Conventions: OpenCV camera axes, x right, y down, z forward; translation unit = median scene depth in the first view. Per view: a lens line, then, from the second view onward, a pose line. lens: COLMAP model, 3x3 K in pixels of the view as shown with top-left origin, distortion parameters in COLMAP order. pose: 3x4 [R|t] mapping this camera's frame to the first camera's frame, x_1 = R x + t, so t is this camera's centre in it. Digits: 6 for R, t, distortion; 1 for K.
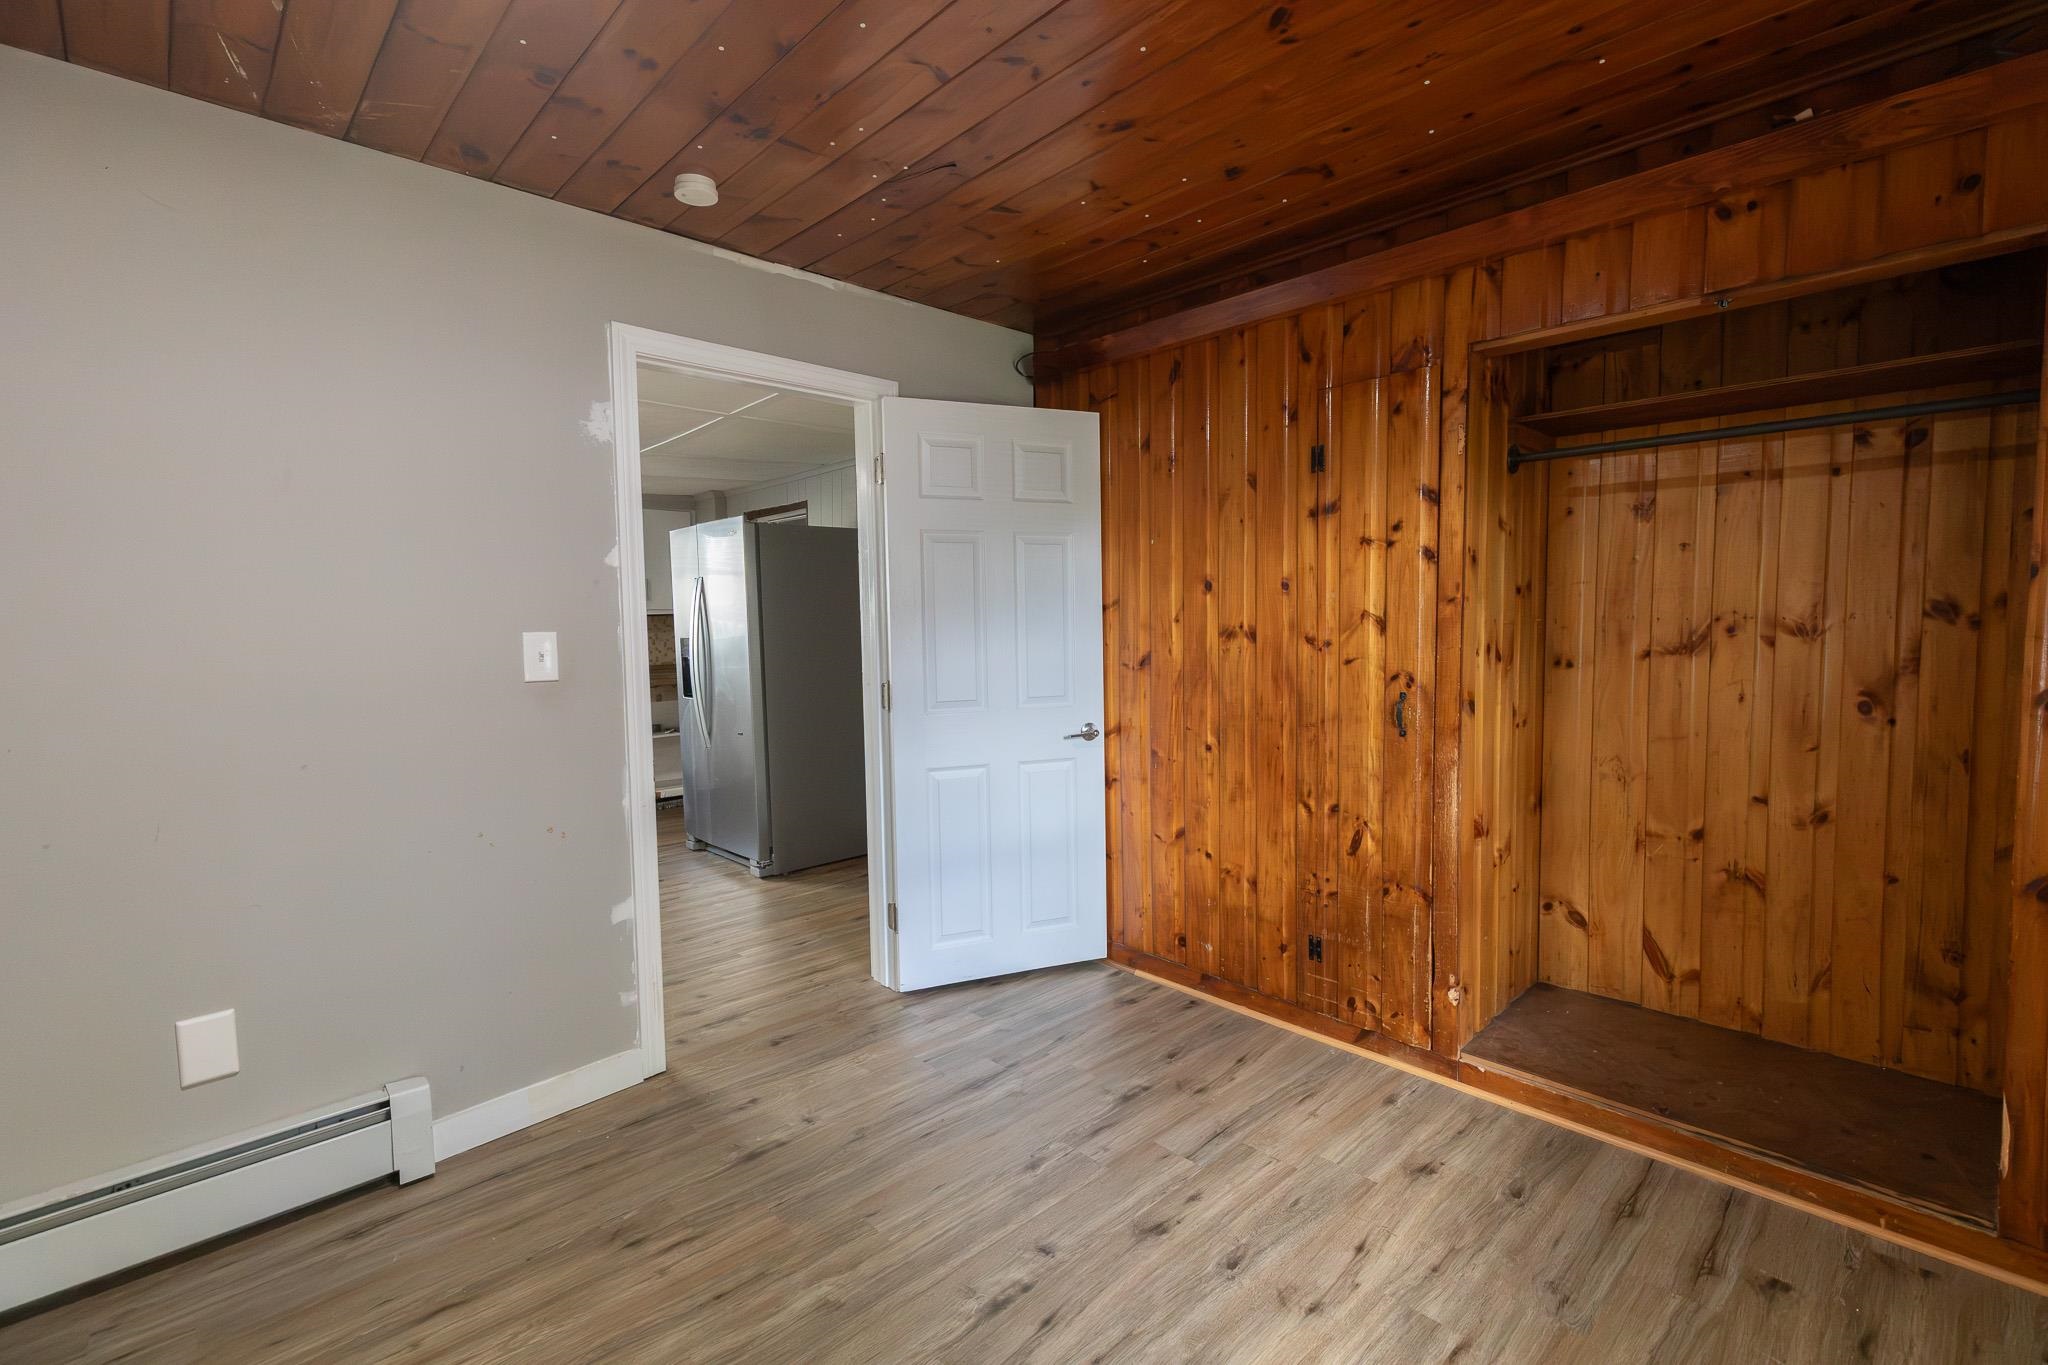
lens RADIAL K [[910.5, 0, 1036.9], [0, 910.5, 675.2], [0, 0, 1]] dist [0.007751, -0.002243]
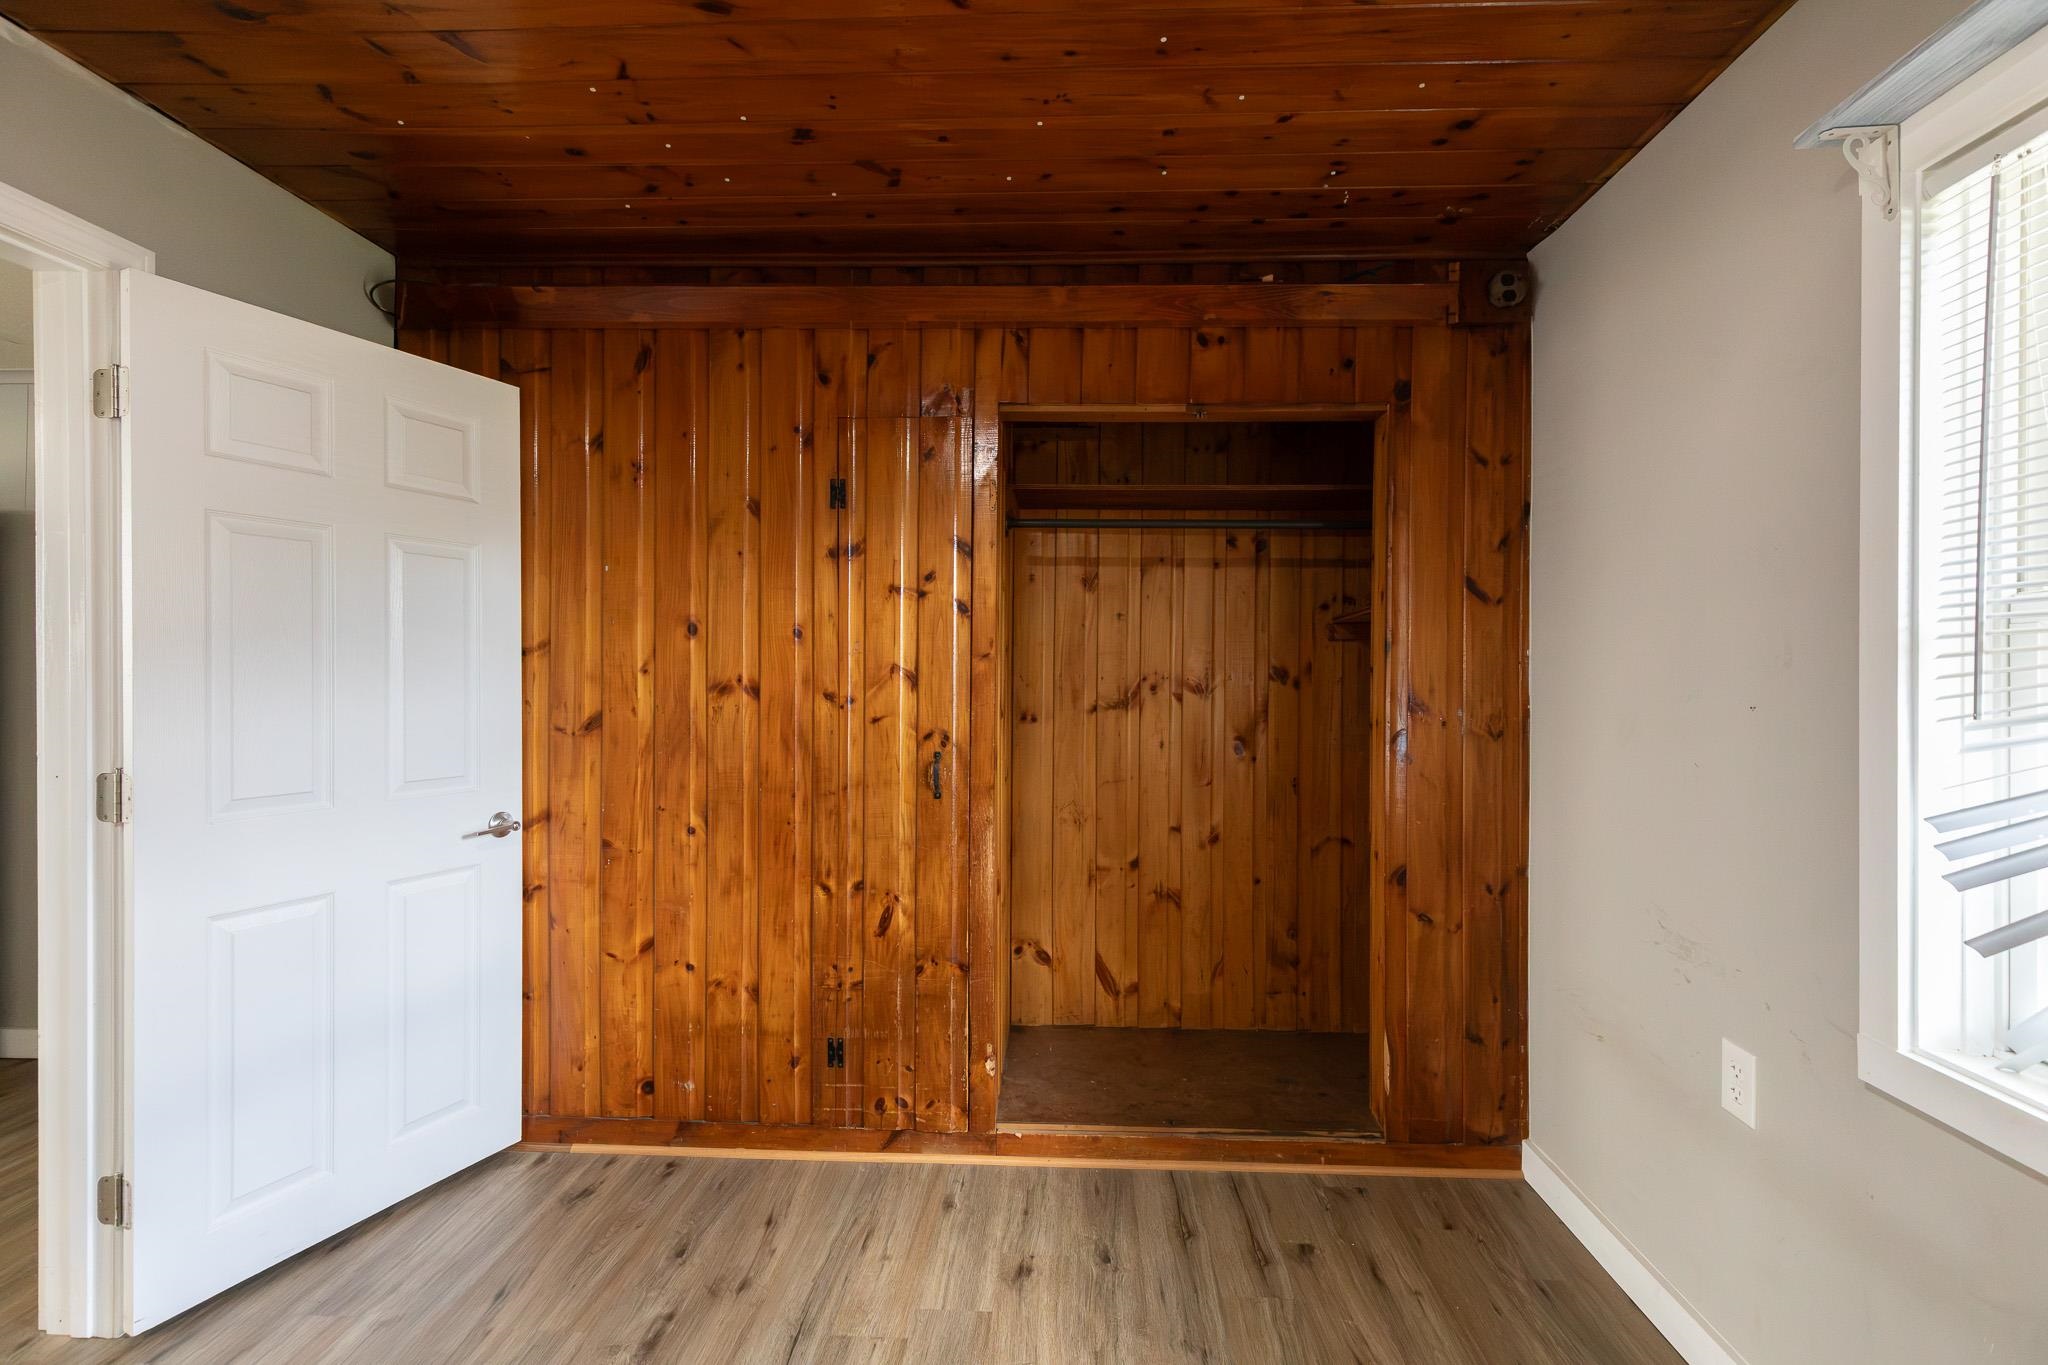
lens RADIAL K [[910.5, 0, 1032.4], [0, 910.5, 676.8], [0, 0, 1]] dist [0.007751, -0.002243]
pose [[0.722545, 0.015174, 0.691158, -0.164792], [0.025499, 0.998494, -0.048579, -0.009681], [-0.690854, 0.052725, 0.721070, 0.230180]]
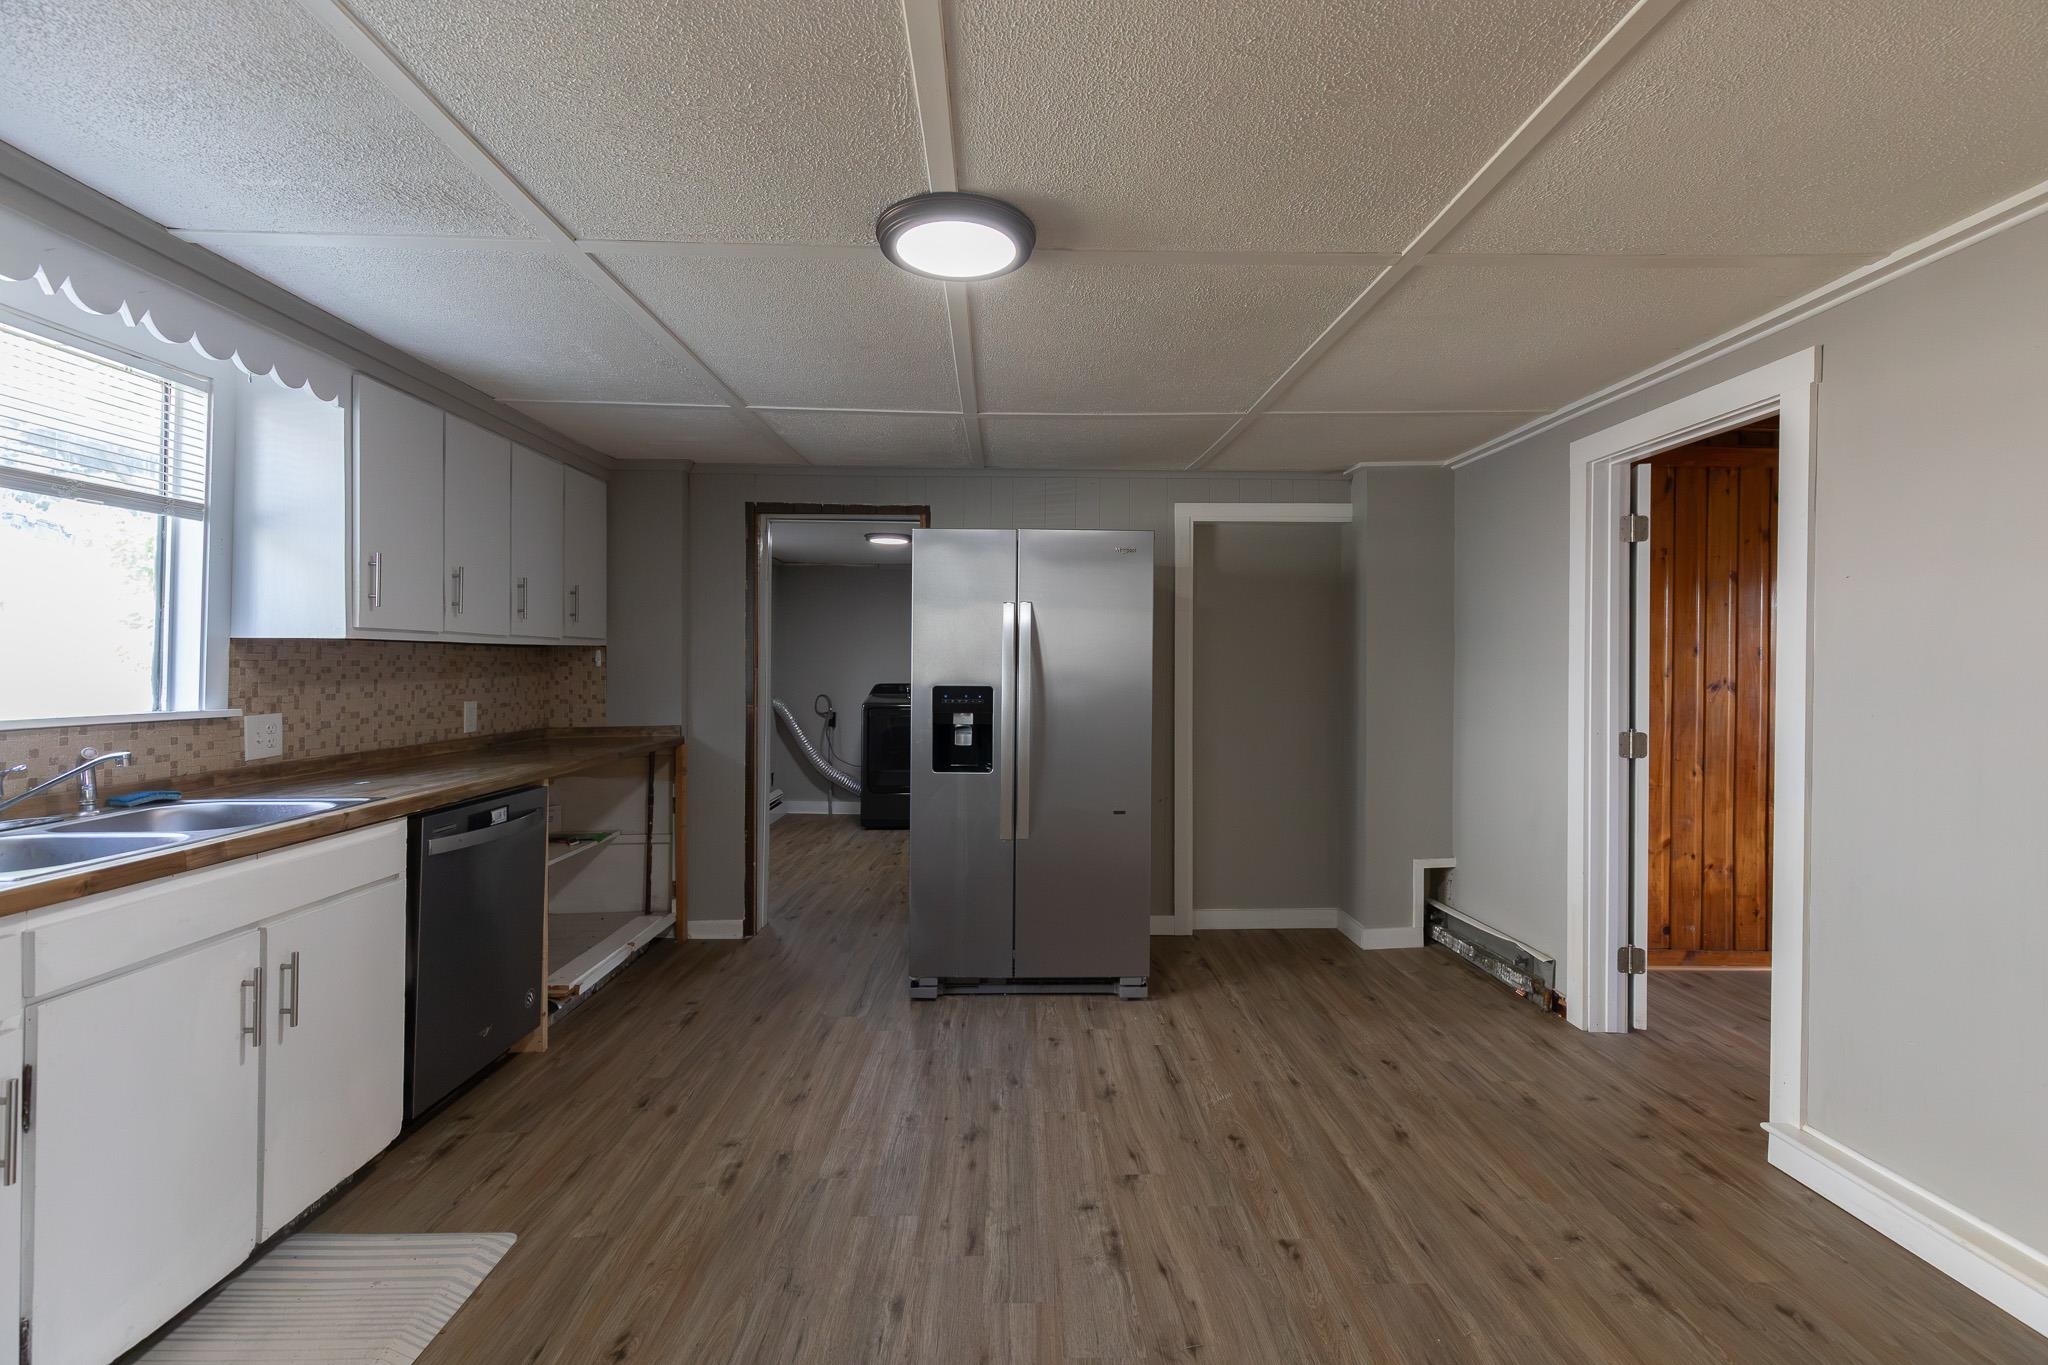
lens RADIAL K [[910.5, 0, 1028.7], [0, 910.5, 671.9], [0, 0, 1]] dist [0.007751, -0.002243]
pose [[0.670338, 0.017195, 0.741857, -1.572501], [0.024580, 0.998668, -0.045358, -0.032867], [-0.741649, 0.048640, 0.669022, 0.905043]]
